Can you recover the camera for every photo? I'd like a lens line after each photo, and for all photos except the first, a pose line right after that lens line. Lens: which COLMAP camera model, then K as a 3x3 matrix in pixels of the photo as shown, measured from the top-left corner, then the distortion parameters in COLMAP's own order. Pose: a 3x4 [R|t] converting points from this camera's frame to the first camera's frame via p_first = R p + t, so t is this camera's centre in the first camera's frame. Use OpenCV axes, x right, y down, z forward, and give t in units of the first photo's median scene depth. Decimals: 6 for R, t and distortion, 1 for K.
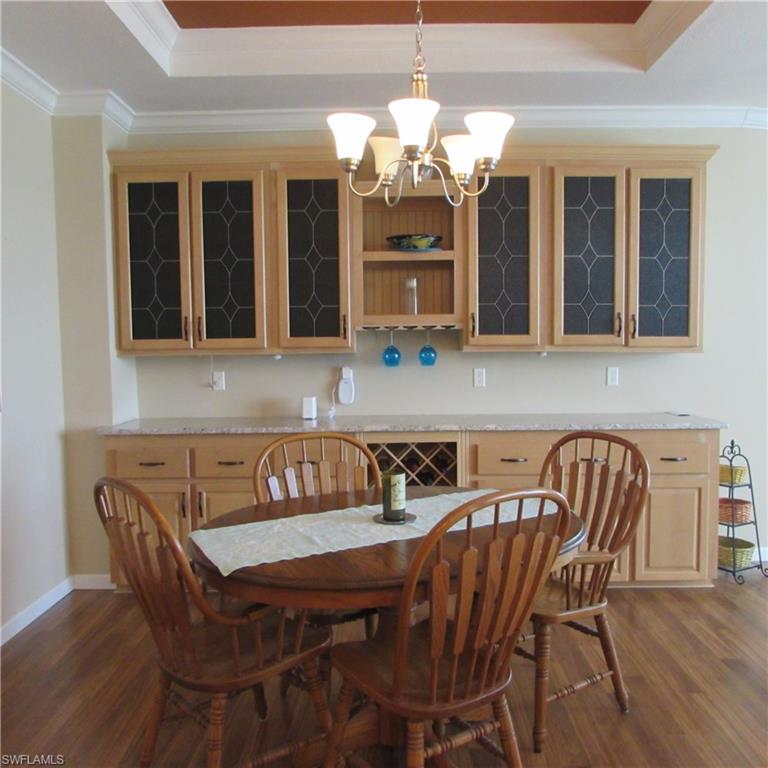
lens RADIAL K [[724.7, 0, 383.7], [0, 724.7, 385.2], [0, 0, 1]] dist [-0.027772, 0.000000]
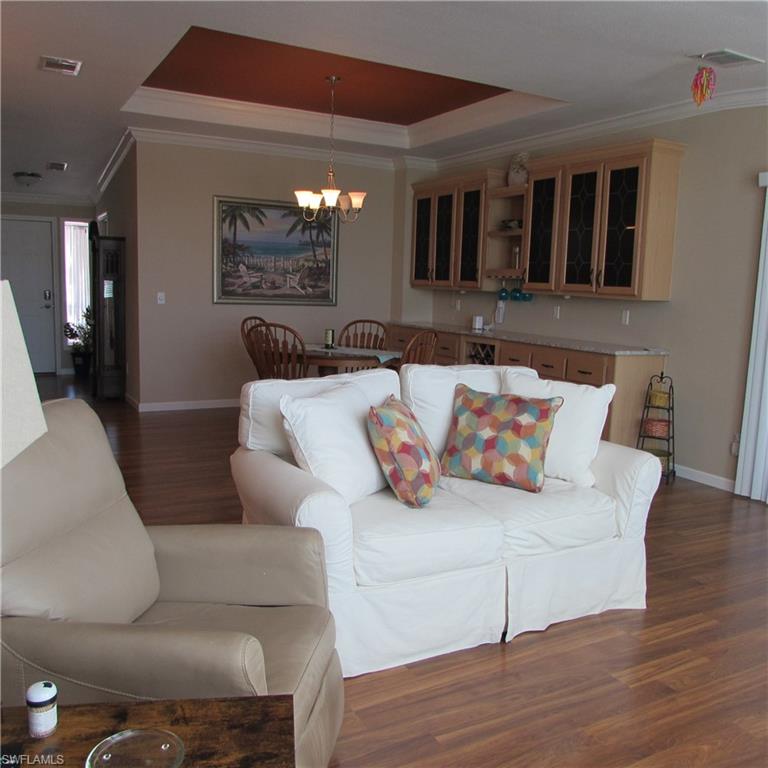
lens RADIAL K [[724.7, 0, 386.6], [0, 724.7, 383.6], [0, 0, 1]] dist [-0.027772, 0.000000]
pose [[0.489113, 0.147469, -0.859664, 1.371594], [-0.089842, 0.988879, 0.118518, -0.010128], [0.867581, 0.019265, 0.496922, -0.046305]]
